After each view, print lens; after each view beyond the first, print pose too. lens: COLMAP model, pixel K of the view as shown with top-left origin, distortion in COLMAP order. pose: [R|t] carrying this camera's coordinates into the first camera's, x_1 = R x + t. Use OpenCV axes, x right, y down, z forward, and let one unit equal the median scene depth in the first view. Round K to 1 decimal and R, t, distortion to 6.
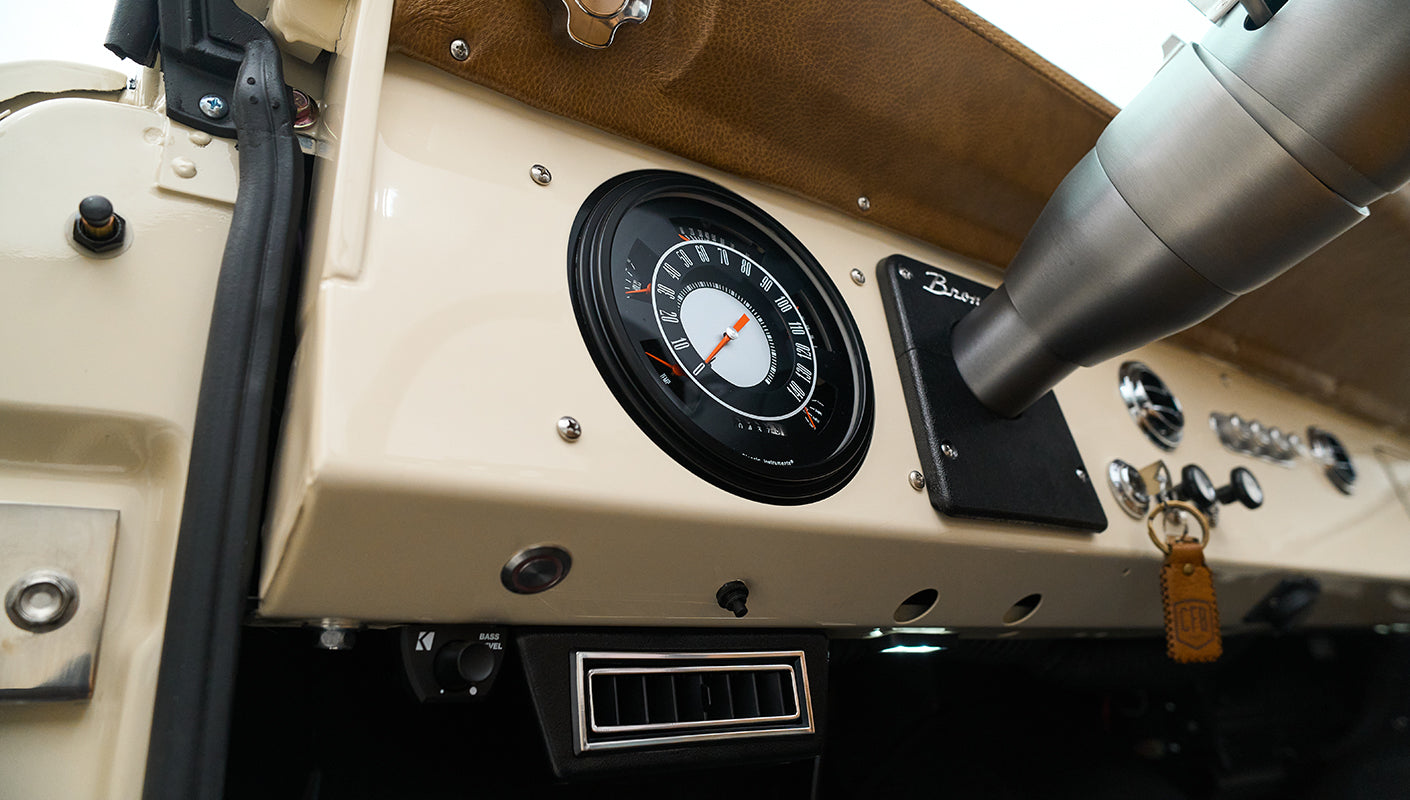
lens RADIAL K [[938.5, 0, 711.0], [0, 938.5, 369.9], [0, 0, 1]] dist [-0.081157, 0.053620]
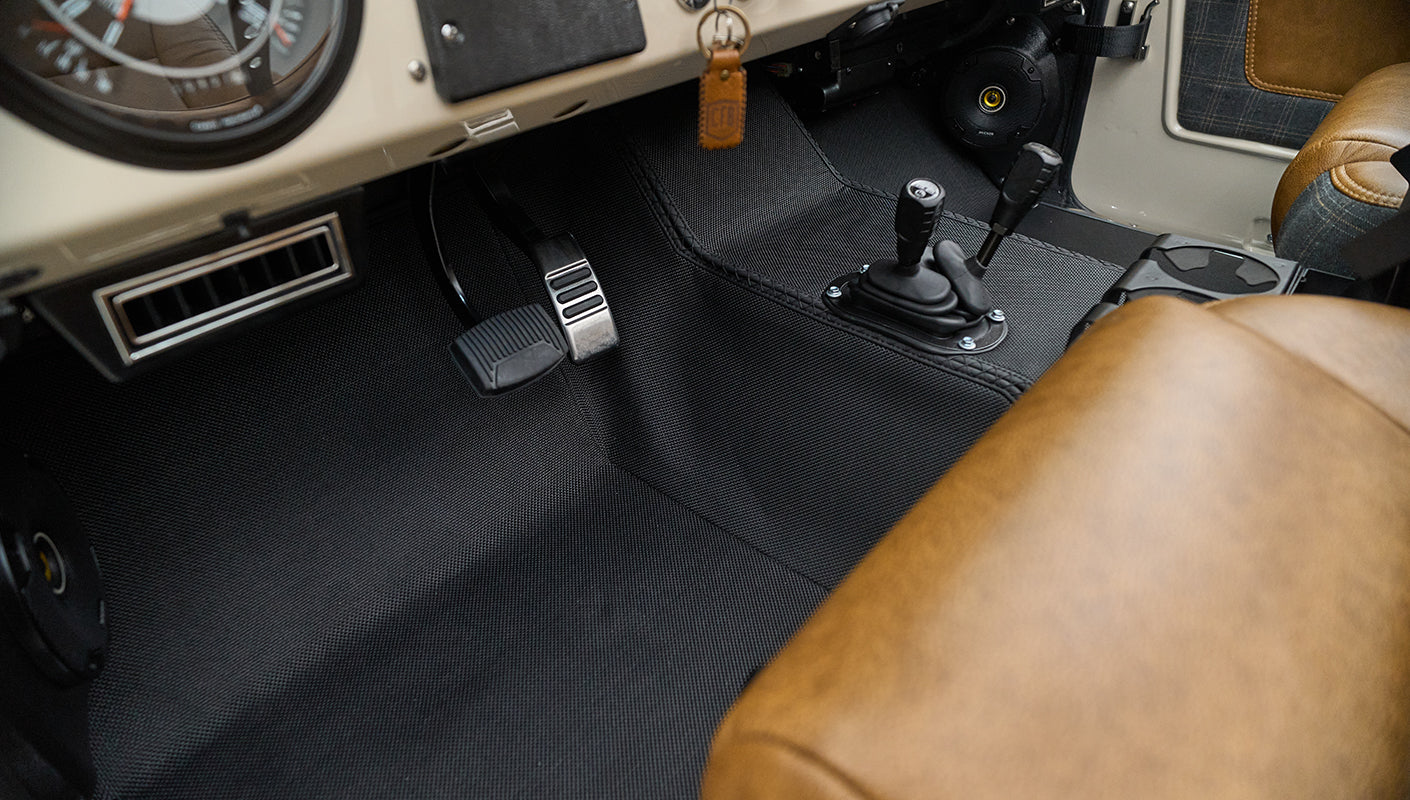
lens RADIAL K [[878.2, 0, 707.3], [0, 878.2, 387.9], [0, 0, 1]] dist [-0.069953, 0.048290]
pose [[0.978643, -0.080201, 0.189275, 0.334511], [-0.099833, 0.619449, 0.778663, -0.456292], [-0.179696, -0.780929, 0.598213, 0.098461]]
